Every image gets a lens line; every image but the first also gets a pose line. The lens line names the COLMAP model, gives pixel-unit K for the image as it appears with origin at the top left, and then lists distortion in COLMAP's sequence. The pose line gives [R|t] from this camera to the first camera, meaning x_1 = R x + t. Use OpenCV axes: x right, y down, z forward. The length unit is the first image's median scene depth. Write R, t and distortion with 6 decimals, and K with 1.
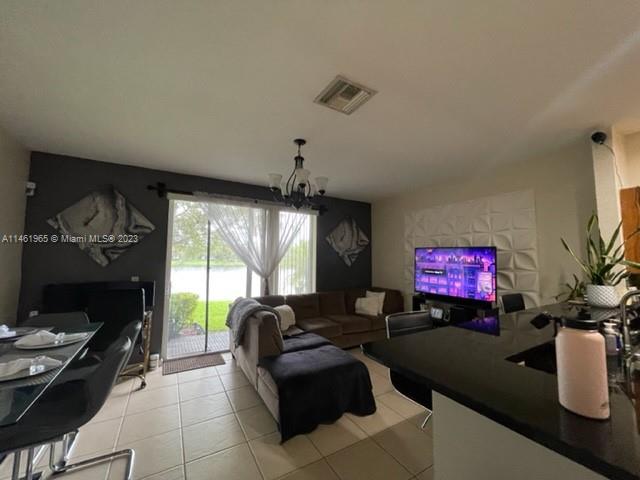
lens RADIAL K [[258.2, 0, 322.2], [0, 258.2, 237.1], [0, 0, 1]] dist [0.001399, 0.000543]
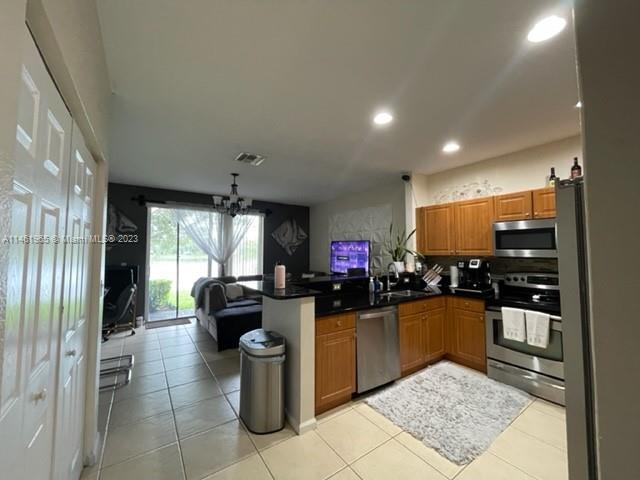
lens RADIAL K [[258.2, 0, 319.8], [0, 258.2, 237.9], [0, 0, 1]] dist [0.001399, 0.000543]
pose [[0.997739, -0.004118, 0.067081, 0.212614], [0.002095, 0.999542, 0.030198, -0.019388], [-0.067175, -0.029989, 0.997290, -0.404161]]
